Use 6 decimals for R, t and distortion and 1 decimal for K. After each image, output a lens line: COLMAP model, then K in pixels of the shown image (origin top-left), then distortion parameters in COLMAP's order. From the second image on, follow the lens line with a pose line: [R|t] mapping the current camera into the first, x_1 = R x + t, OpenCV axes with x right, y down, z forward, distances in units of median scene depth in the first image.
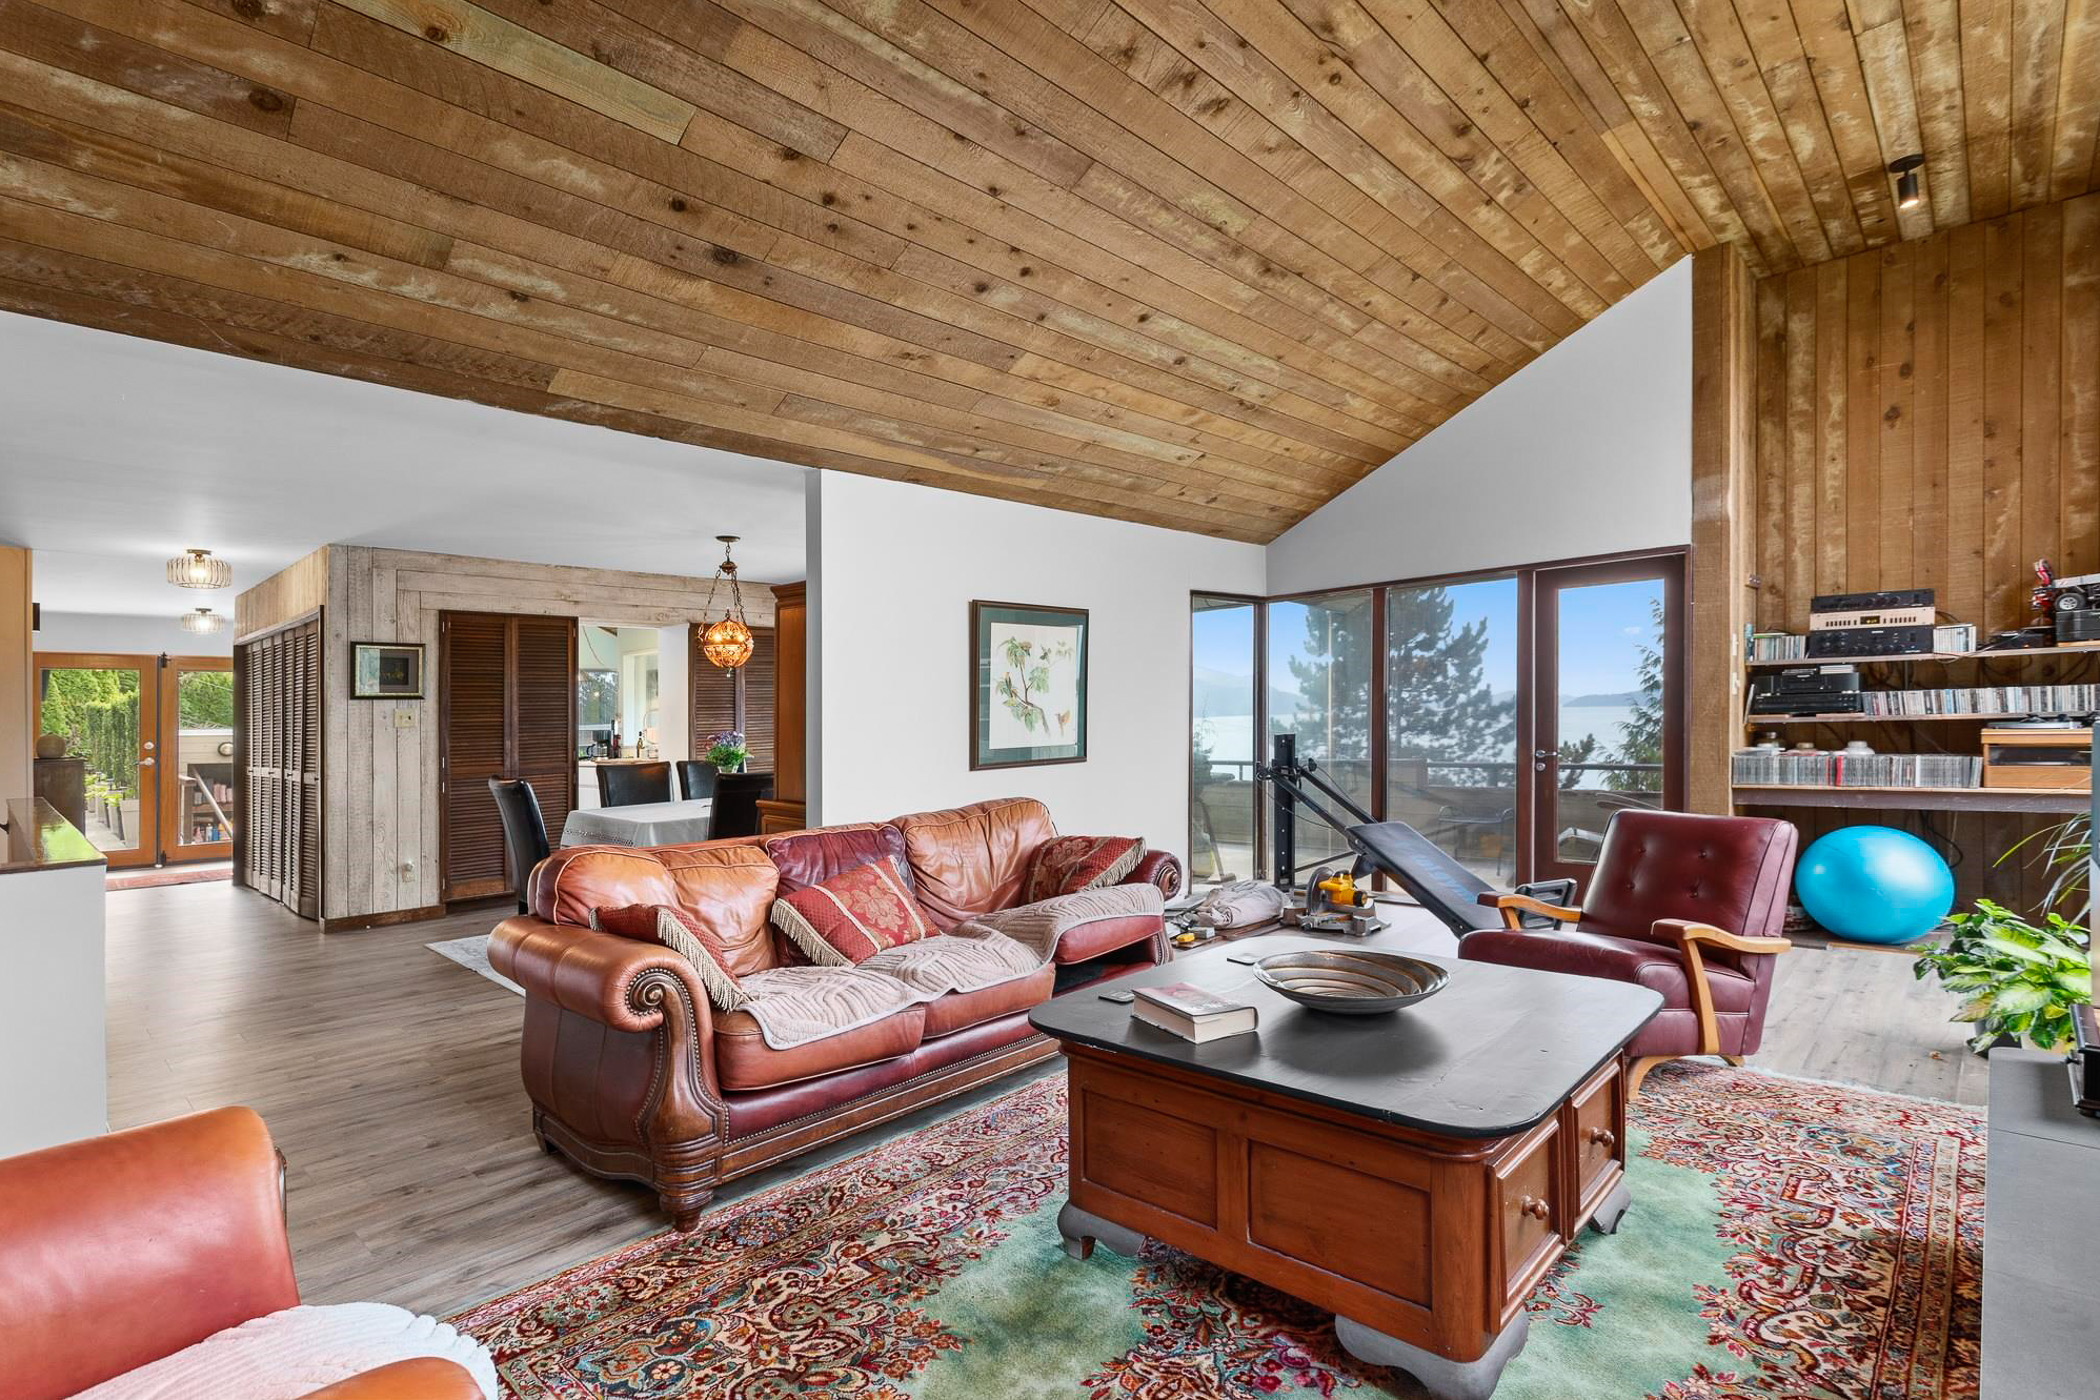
lens RADIAL K [[973.1, 0, 1046.8], [0, 973.1, 751.7], [0, 0, 1]] dist [0.000037, -0.000044]
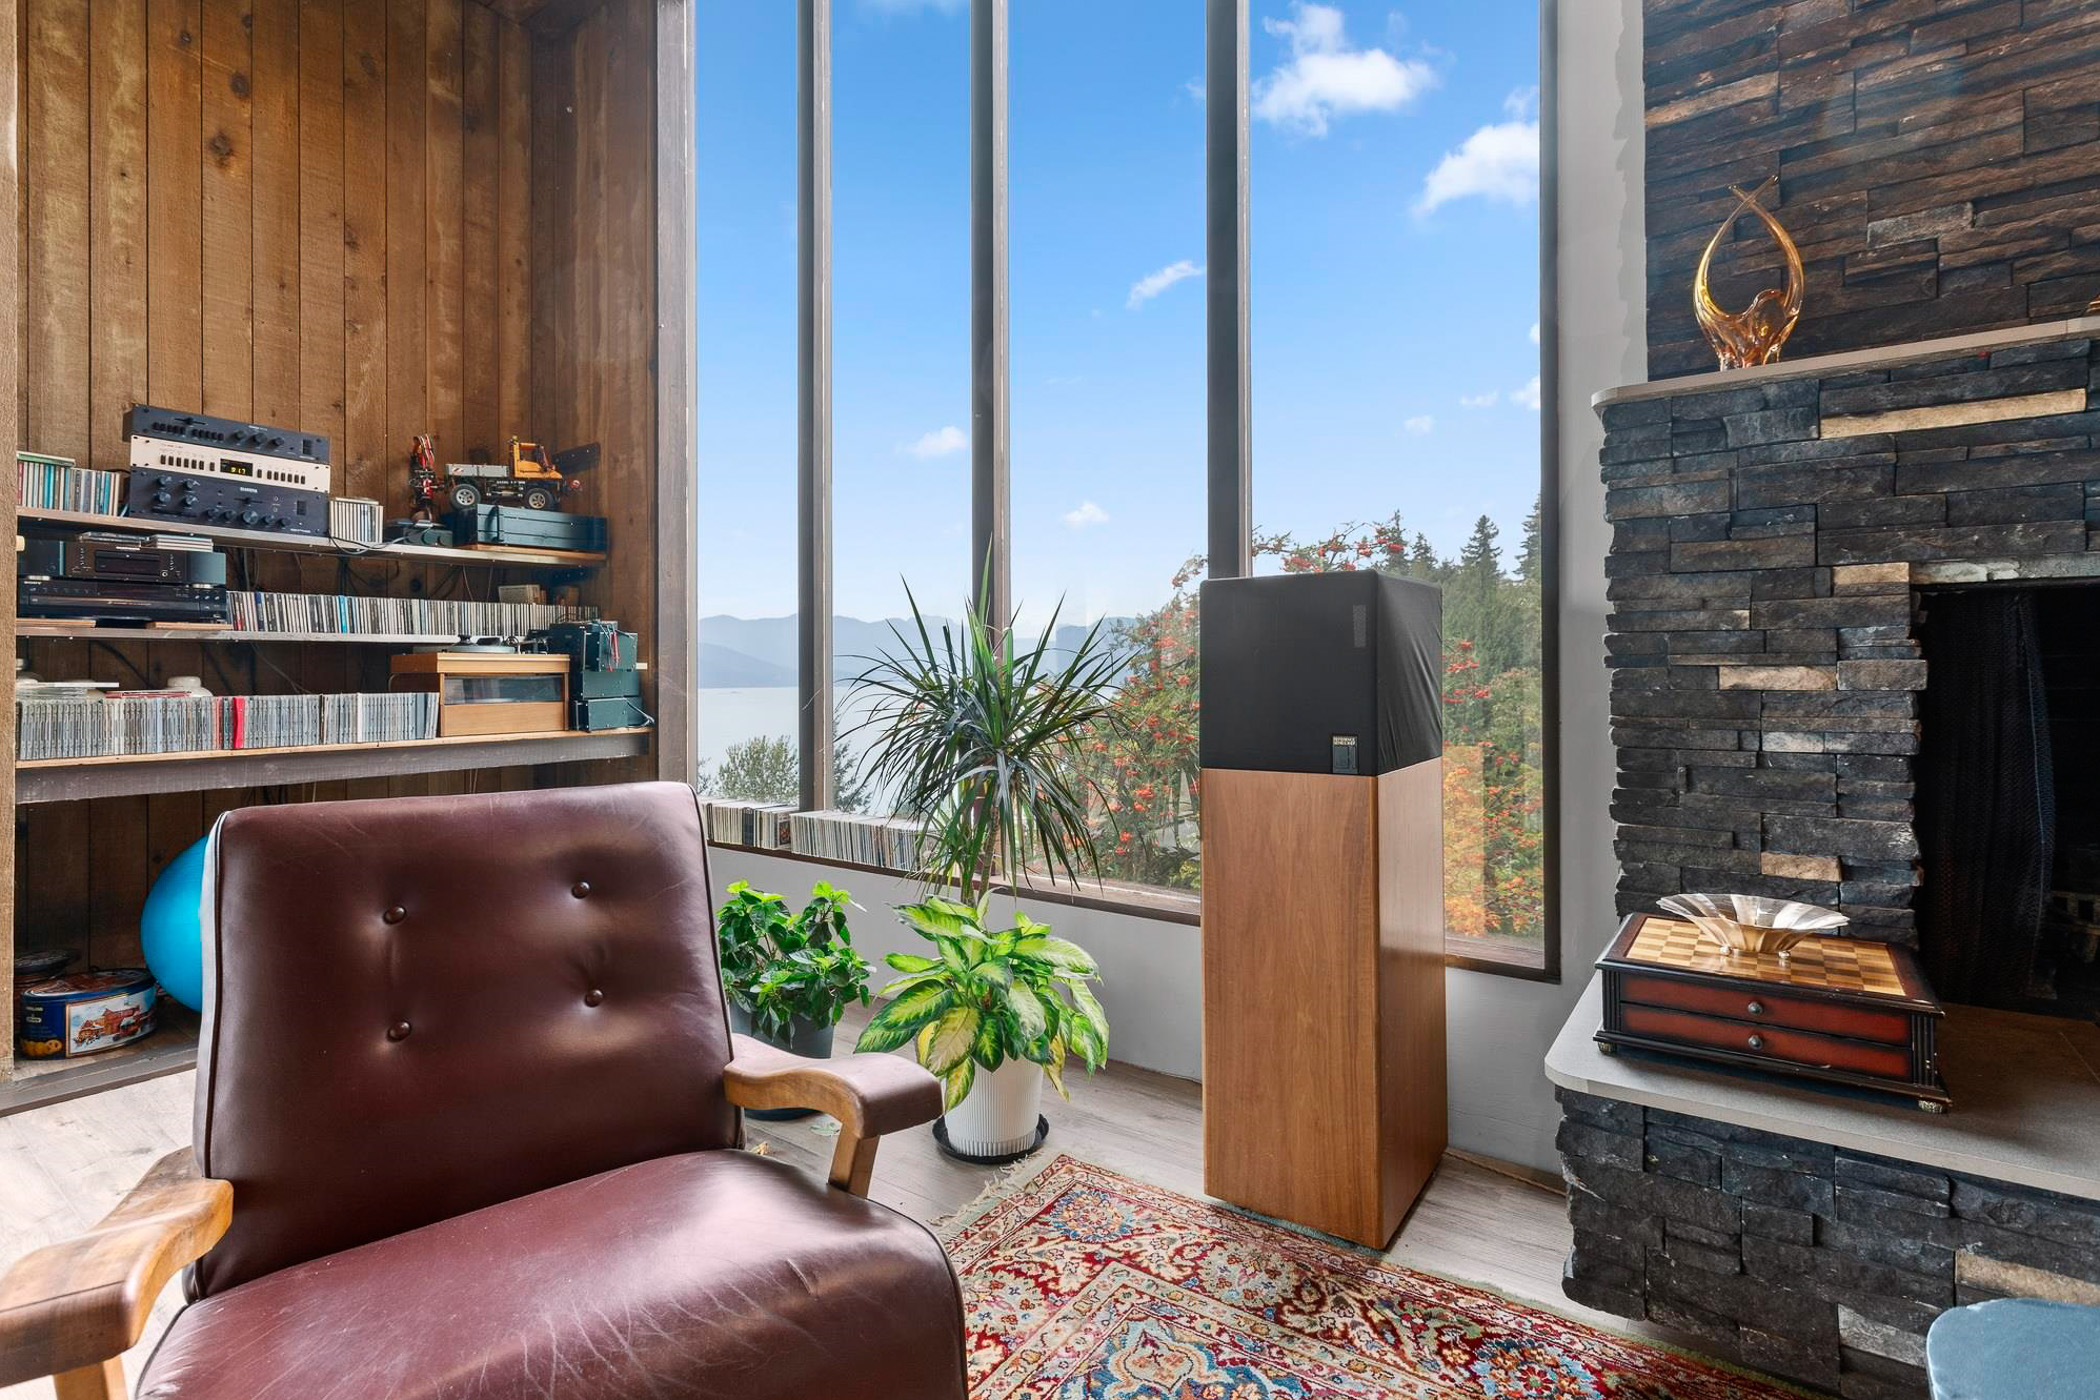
lens RADIAL K [[1035.4, 0, 1048.0], [0, 1035.4, 663.5], [0, 0, 1]] dist [0.001769, 0.001075]
pose [[-0.151017, 0.037843, 0.987806, 0.162470], [0.042867, 0.998578, -0.031702, 0.024015], [-0.987601, 0.037556, -0.152425, 0.631412]]
